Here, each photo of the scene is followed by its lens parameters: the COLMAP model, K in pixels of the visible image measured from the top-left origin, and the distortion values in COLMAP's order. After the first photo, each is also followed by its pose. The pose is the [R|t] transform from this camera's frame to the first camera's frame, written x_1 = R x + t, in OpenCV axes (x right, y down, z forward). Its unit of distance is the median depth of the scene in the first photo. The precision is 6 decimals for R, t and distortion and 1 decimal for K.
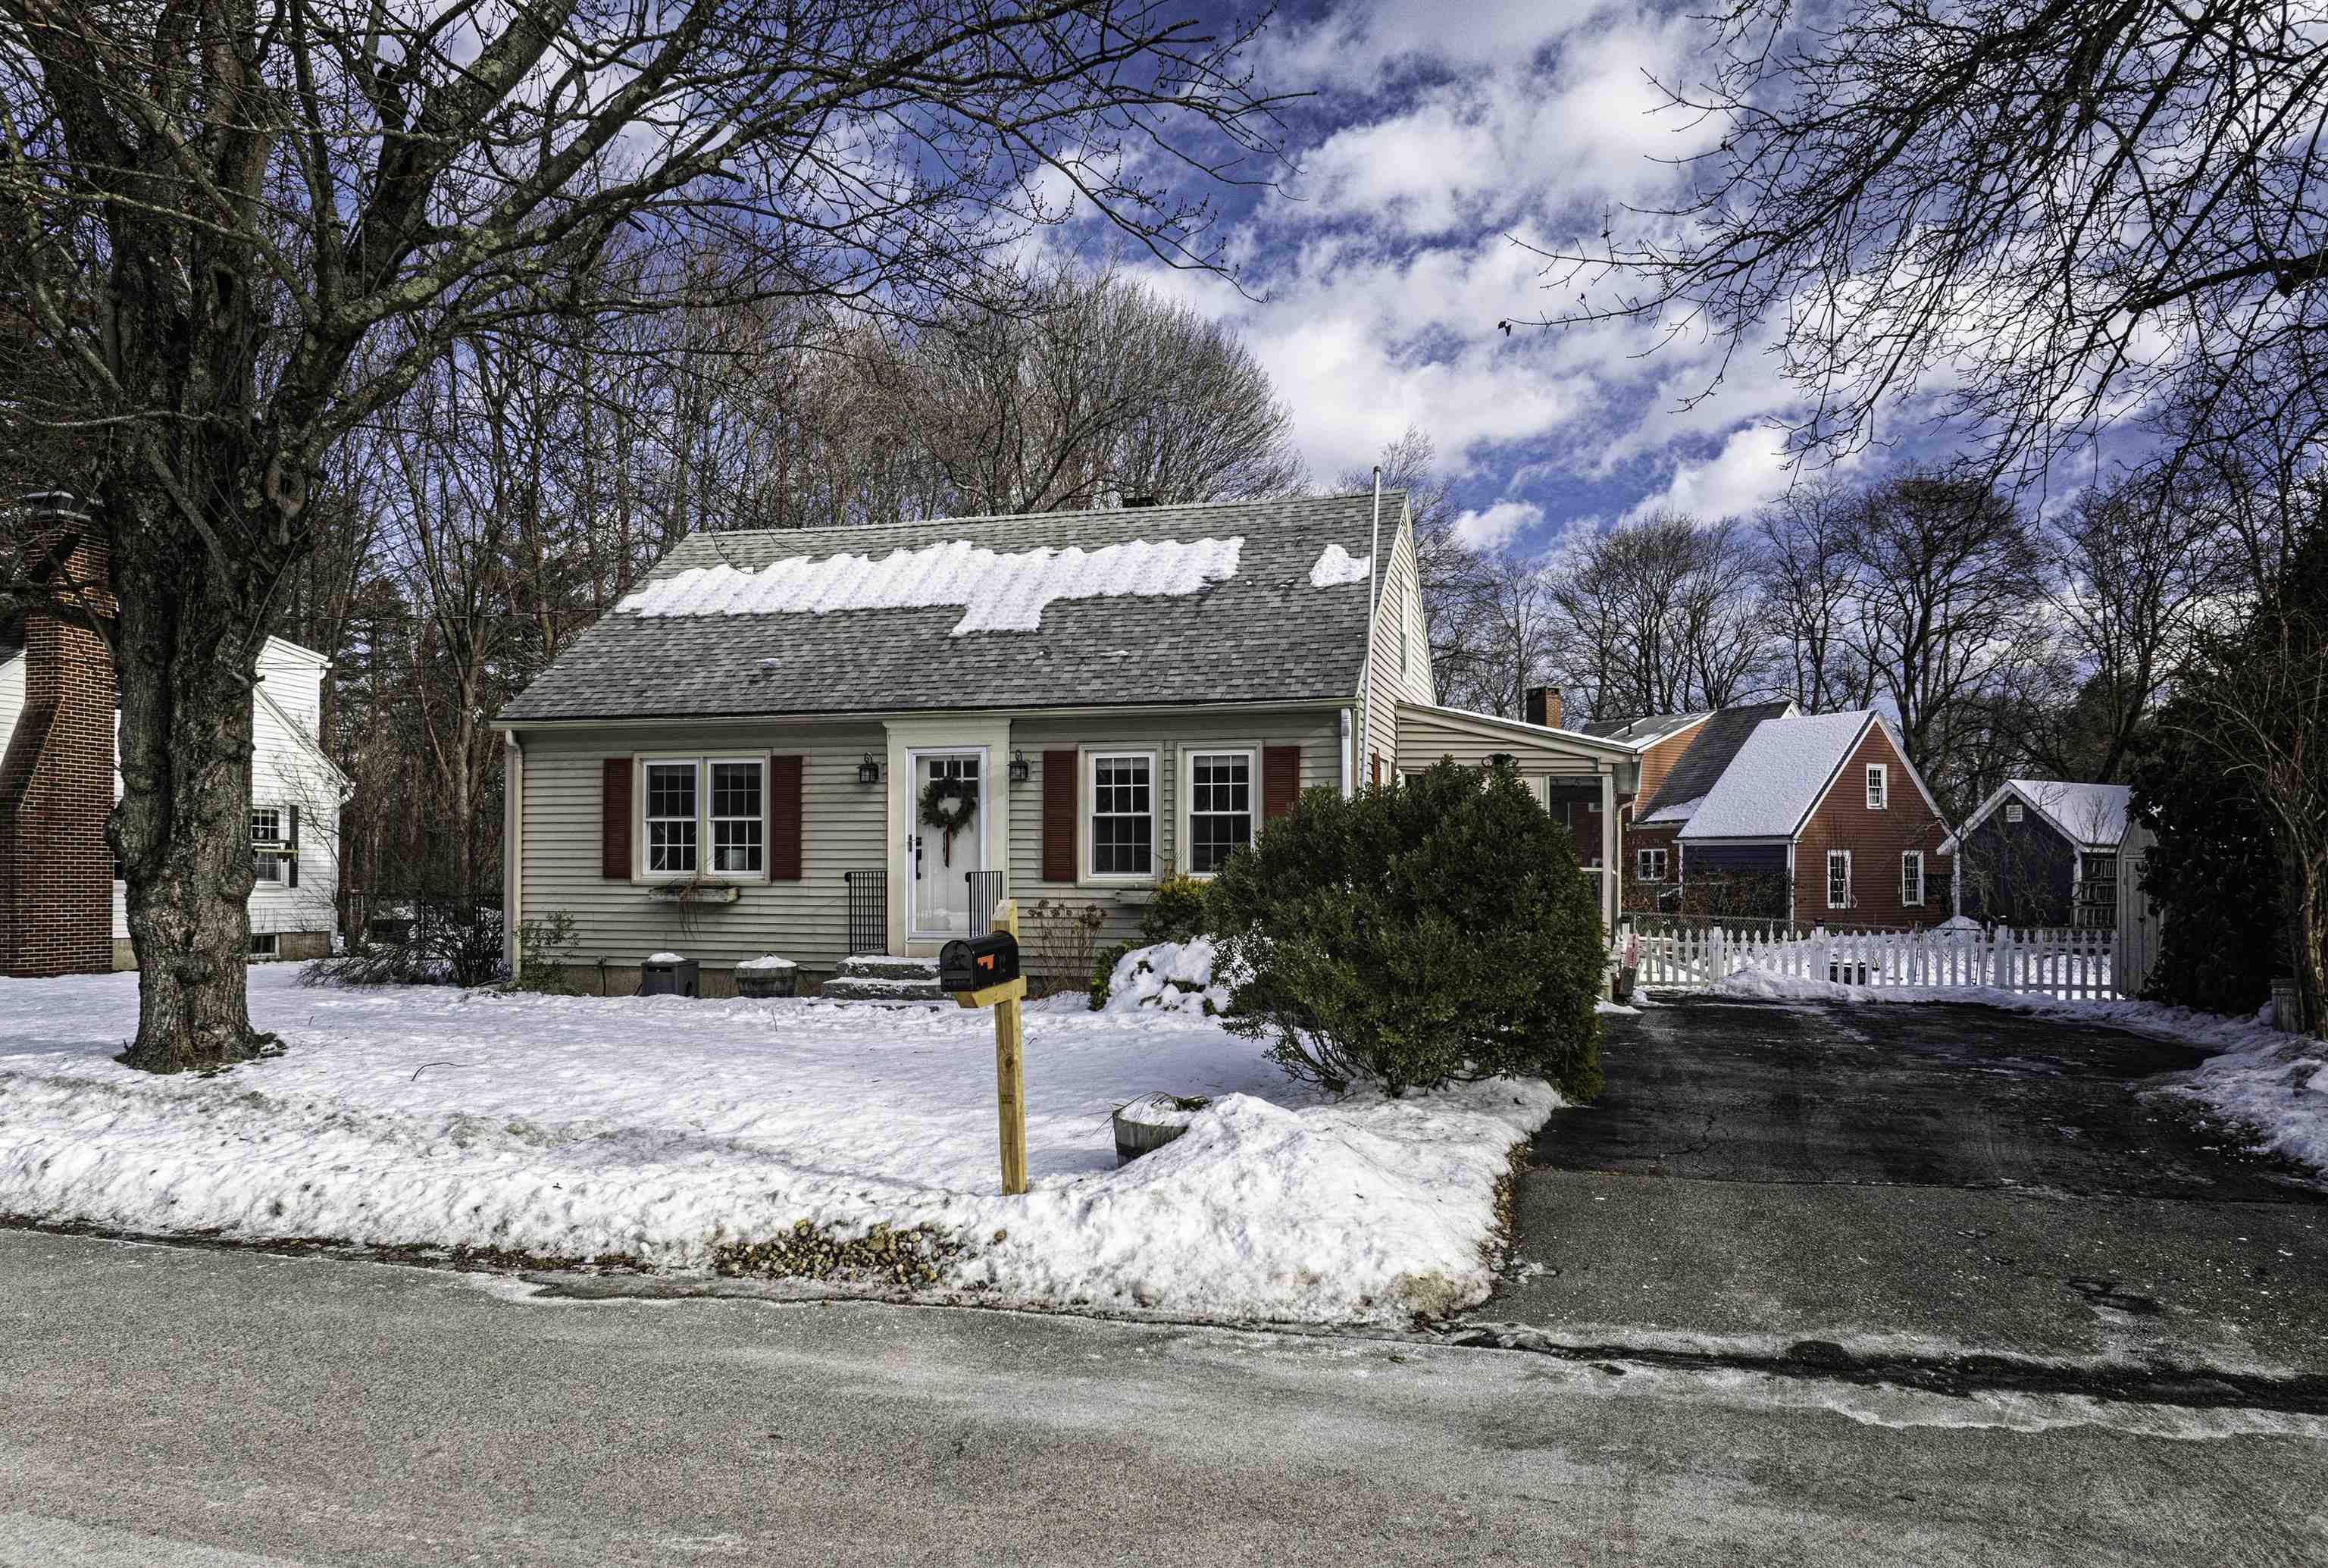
lens RADIAL K [[1658.3, 0, 1170.6], [0, 1658.3, 865.5], [0, 0, 1]] dist [-0.032353, -0.003128]
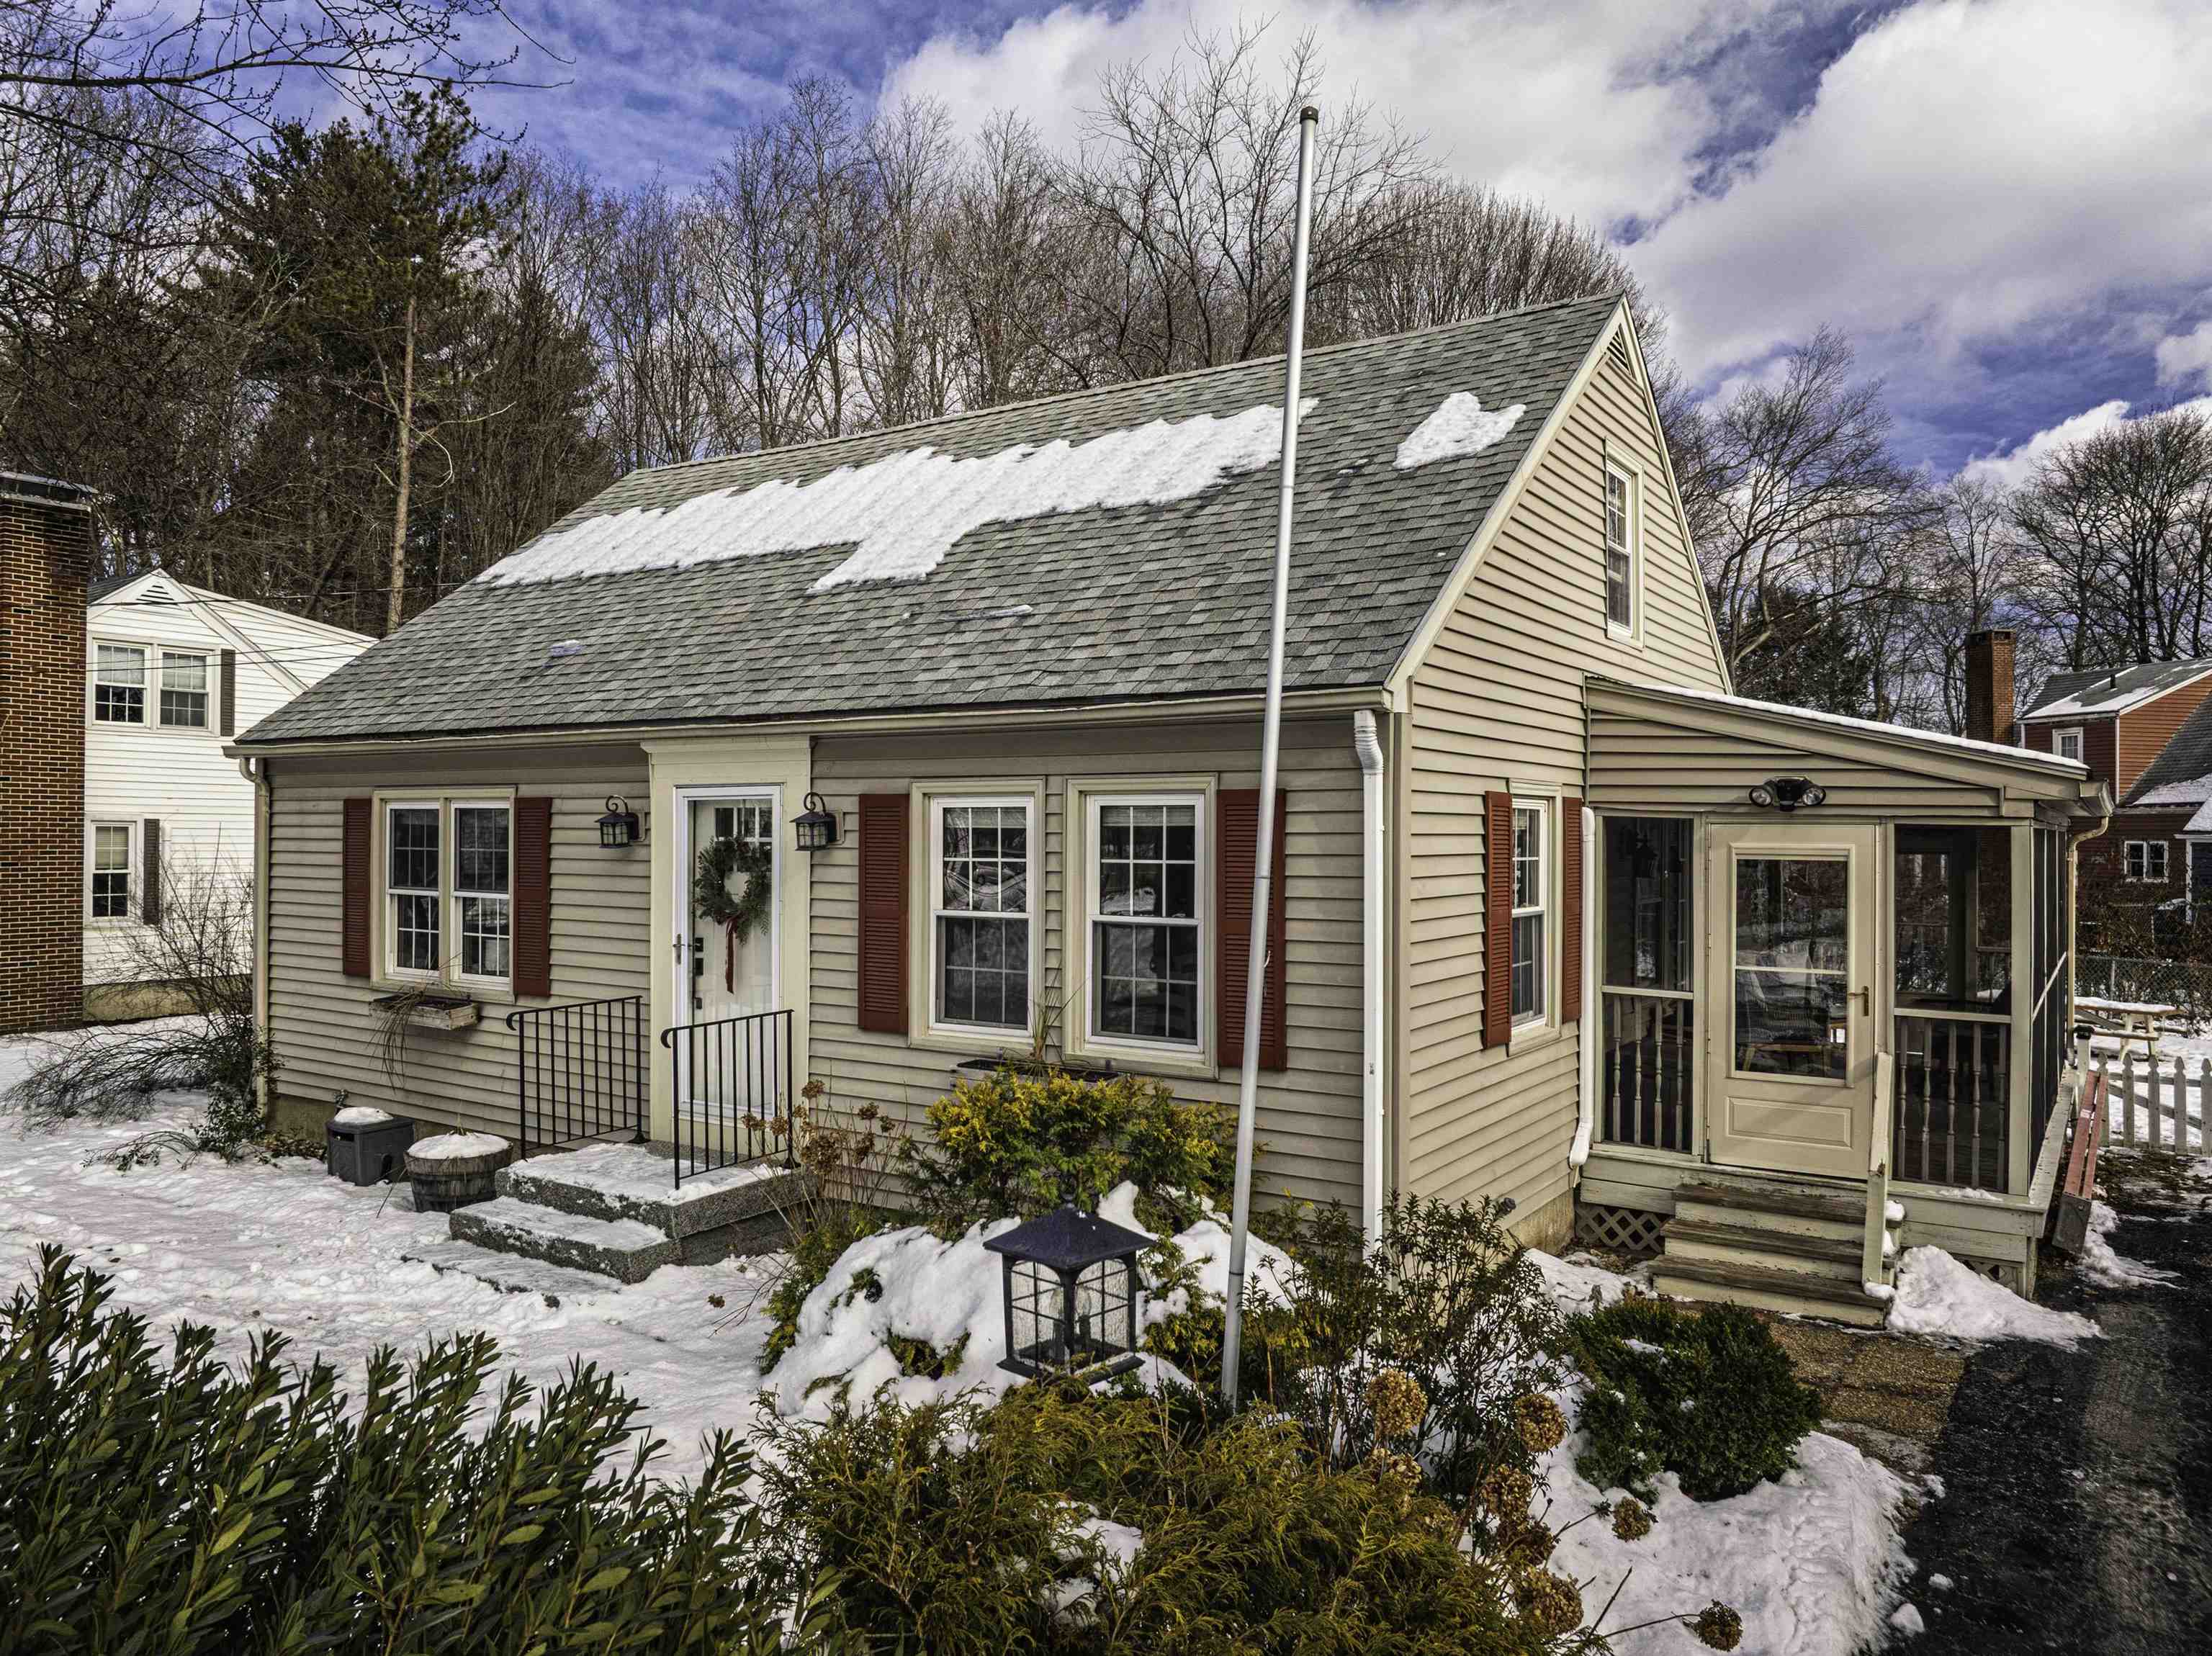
lens RADIAL K [[1556.0, 0, 1112.2], [0, 1556.0, 834.7], [0, 0, 1]] dist [-0.000135, -0.042488]
pose [[0.952756, 0.001973, -0.303731, 0.152252], [0.001495, 0.999936, 0.011185, -0.058213], [0.303734, -0.011111, 0.952692, 0.507944]]
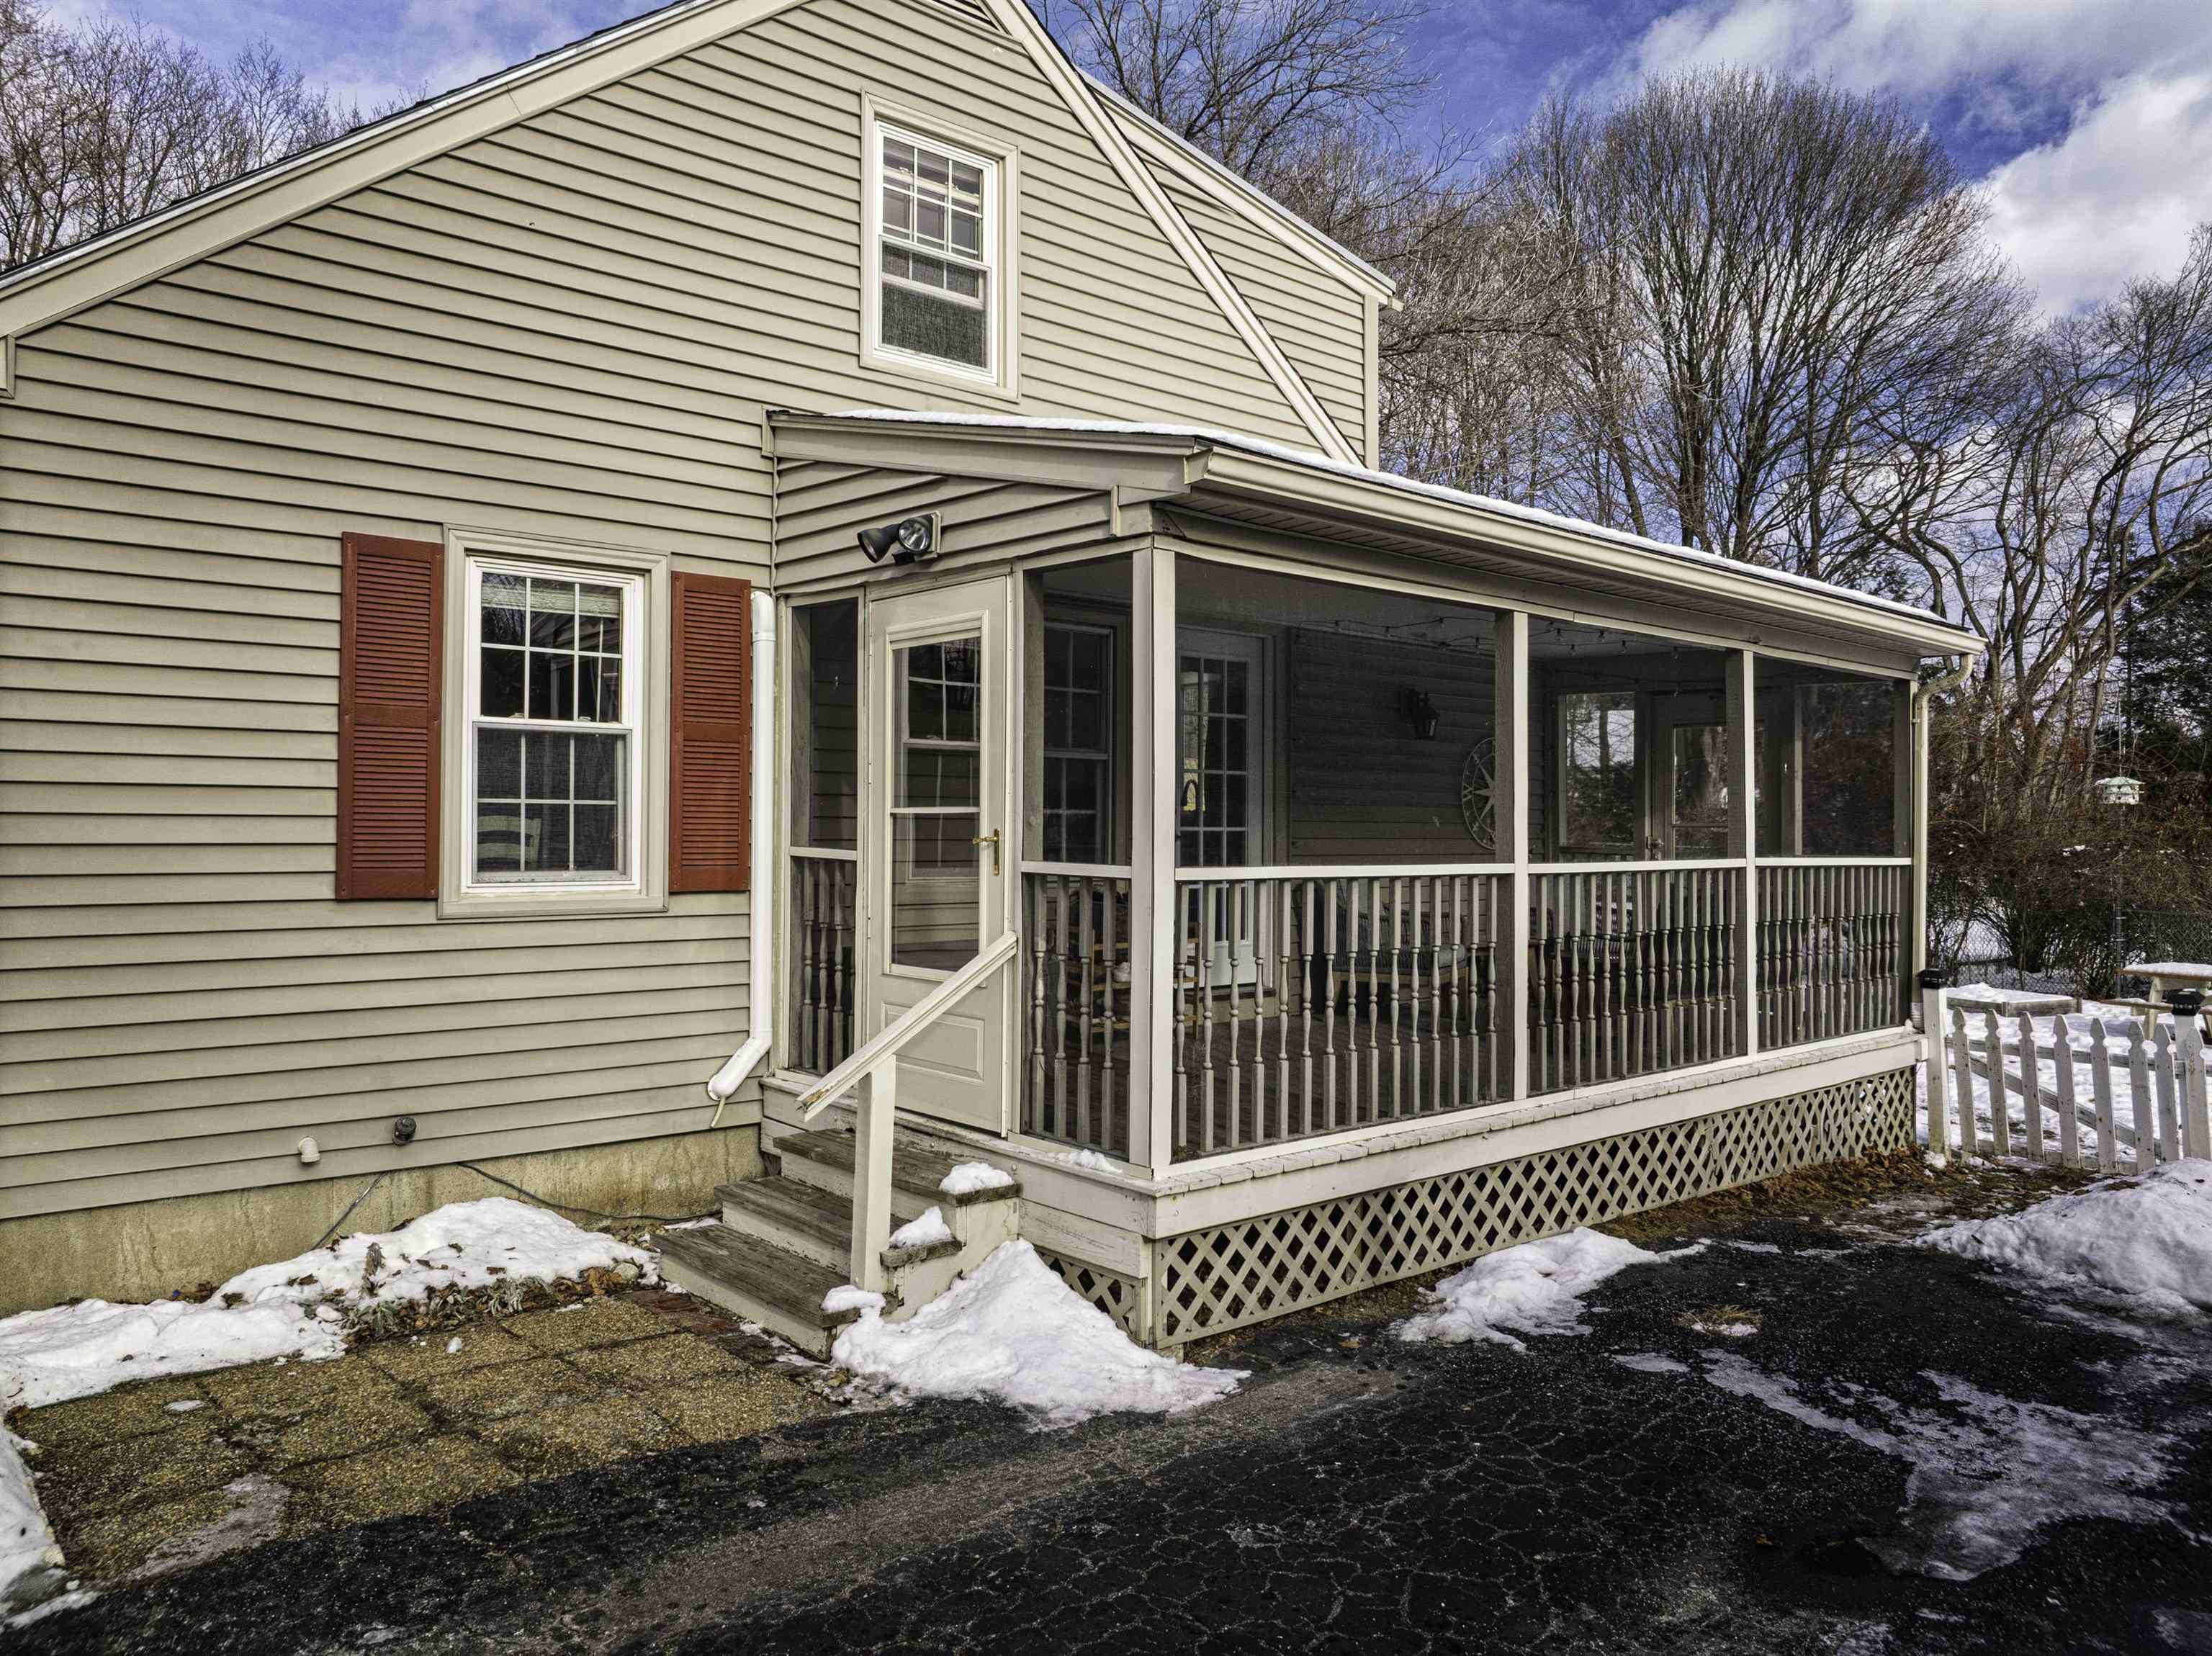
lens RADIAL K [[1550.0, 0, 1108.4], [0, 1550.0, 820.6], [0, 0, 1]] dist [-0.028653, -0.003072]
pose [[0.831473, -0.003909, -0.555551, 0.419611], [0.004259, 0.999991, -0.000662, -0.006369], [0.555549, -0.001816, 0.831482, 0.796010]]
